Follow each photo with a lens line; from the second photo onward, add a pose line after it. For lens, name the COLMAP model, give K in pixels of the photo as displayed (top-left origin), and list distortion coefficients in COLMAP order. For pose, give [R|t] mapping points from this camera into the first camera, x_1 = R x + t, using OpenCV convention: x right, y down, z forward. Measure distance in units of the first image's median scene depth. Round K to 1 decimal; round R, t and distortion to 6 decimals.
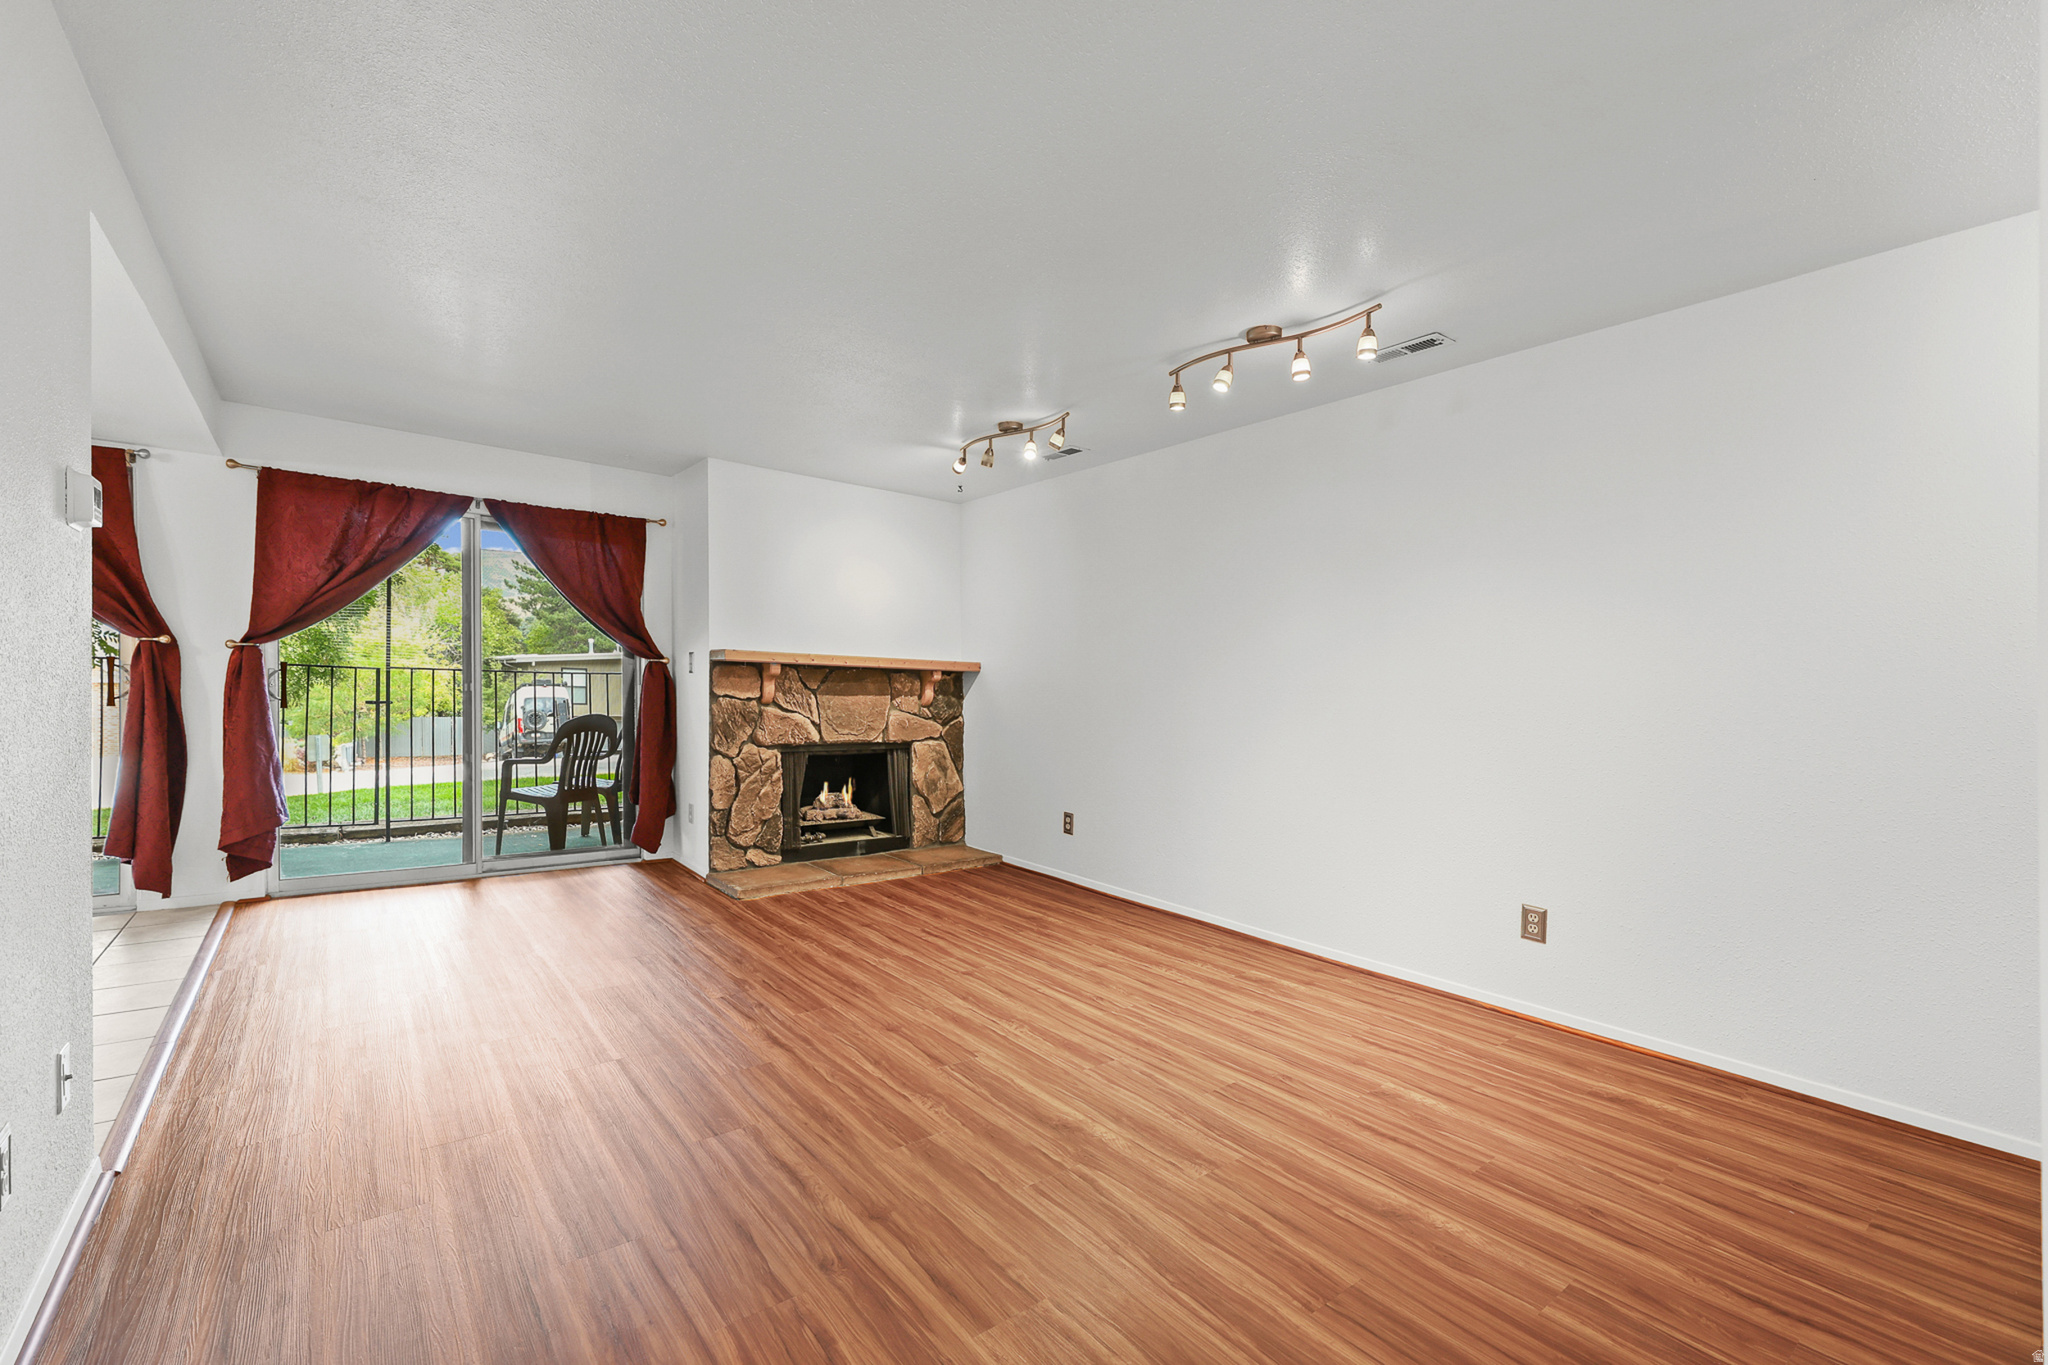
lens RADIAL K [[857.8, 0, 1015.3], [0, 857.8, 670.9], [0, 0, 1]] dist [-0.004939, 0.000081]
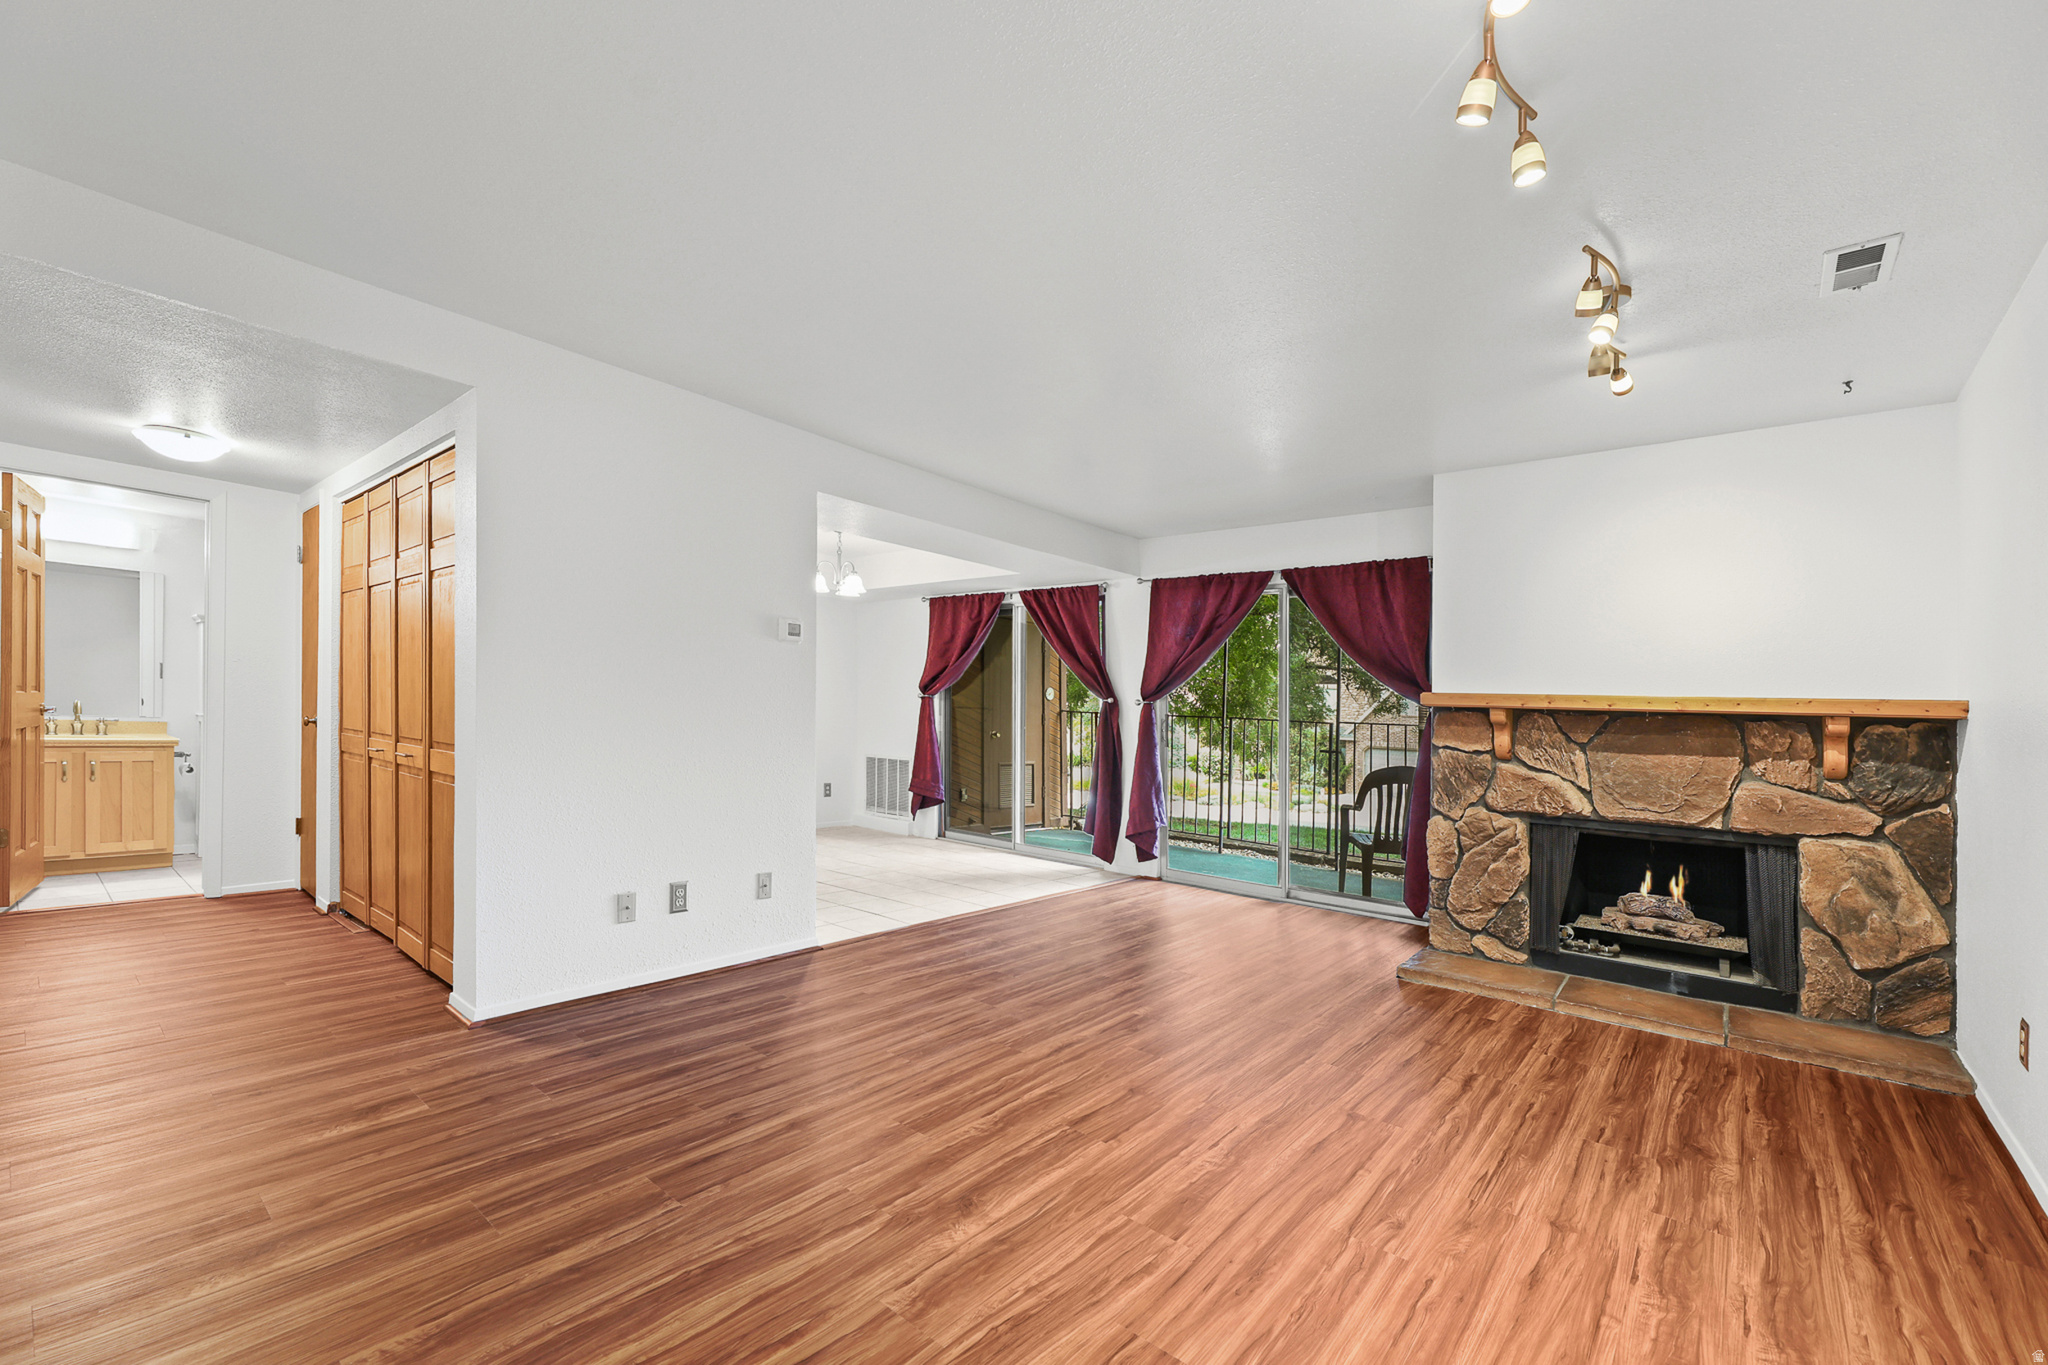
lens RADIAL K [[857.8, 0, 976.9], [0, 857.8, 728.5], [0, 0, 1]] dist [-0.004939, 0.000081]
pose [[0.188160, -0.001481, -0.982137, 0.389039], [-0.014374, 0.999888, -0.004262, 0.019532], [0.982033, 0.014919, 0.188117, 0.351674]]
